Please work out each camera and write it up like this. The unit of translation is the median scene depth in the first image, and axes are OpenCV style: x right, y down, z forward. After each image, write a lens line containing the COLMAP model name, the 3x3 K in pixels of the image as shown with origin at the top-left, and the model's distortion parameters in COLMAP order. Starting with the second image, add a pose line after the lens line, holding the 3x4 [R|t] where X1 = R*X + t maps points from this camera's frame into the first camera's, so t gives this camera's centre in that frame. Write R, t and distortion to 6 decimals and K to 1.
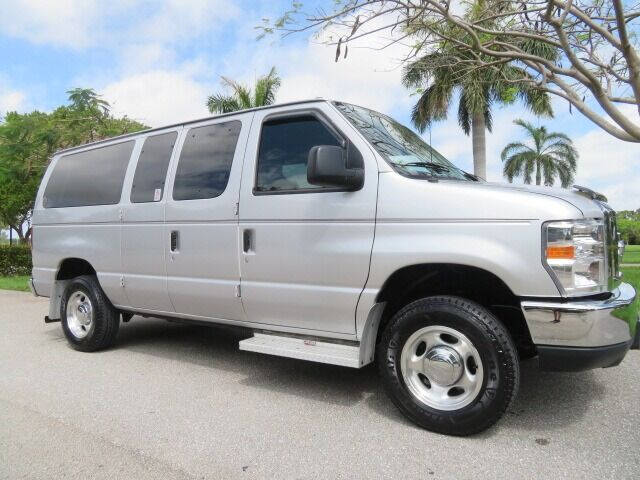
lens RADIAL K [[461.6, 0, 320.0], [0, 461.6, 240.0], [0, 0, 1]] dist [0.000604, -0.000248]
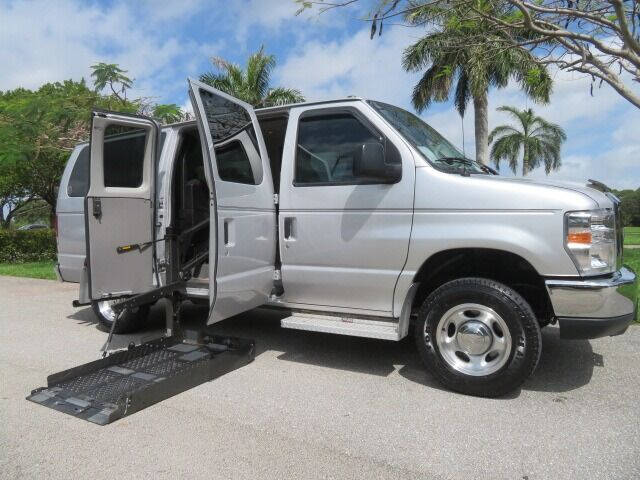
lens RADIAL K [[461.6, 0, 320.0], [0, 461.6, 240.0], [0, 0, 1]] dist [0.000604, -0.000248]
pose [[0.998875, -0.006812, 0.046939, -0.158889], [0.005117, 0.999334, 0.036130, -0.011452], [-0.047153, -0.035849, 0.998244, -0.112527]]
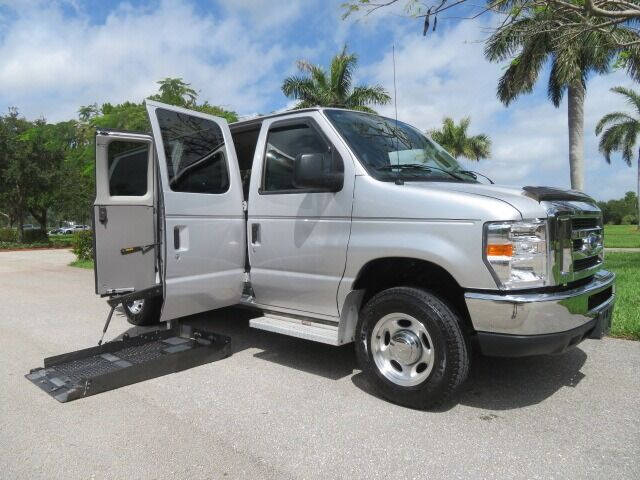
lens RADIAL K [[461.6, 0, 320.0], [0, 461.6, 240.0], [0, 0, 1]] dist [0.000604, -0.000248]
pose [[0.985940, 0.003558, -0.167062, 0.233231], [0.003250, 0.999176, 0.040463, -0.034877], [0.167068, -0.040437, 0.985116, -0.135960]]
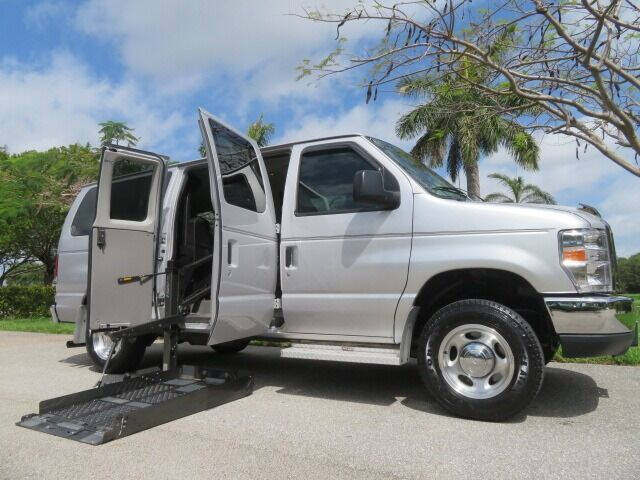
lens RADIAL K [[463.4, 0, 320.0], [0, 463.4, 240.0], [0, 0, 1]] dist [0.002695, -0.000553]
pose [[0.998397, 0.005422, 0.056333, -0.174483], [0.000786, 0.993975, -0.109600, 0.098823], [-0.056588, 0.109469, 0.992378, -0.137591]]
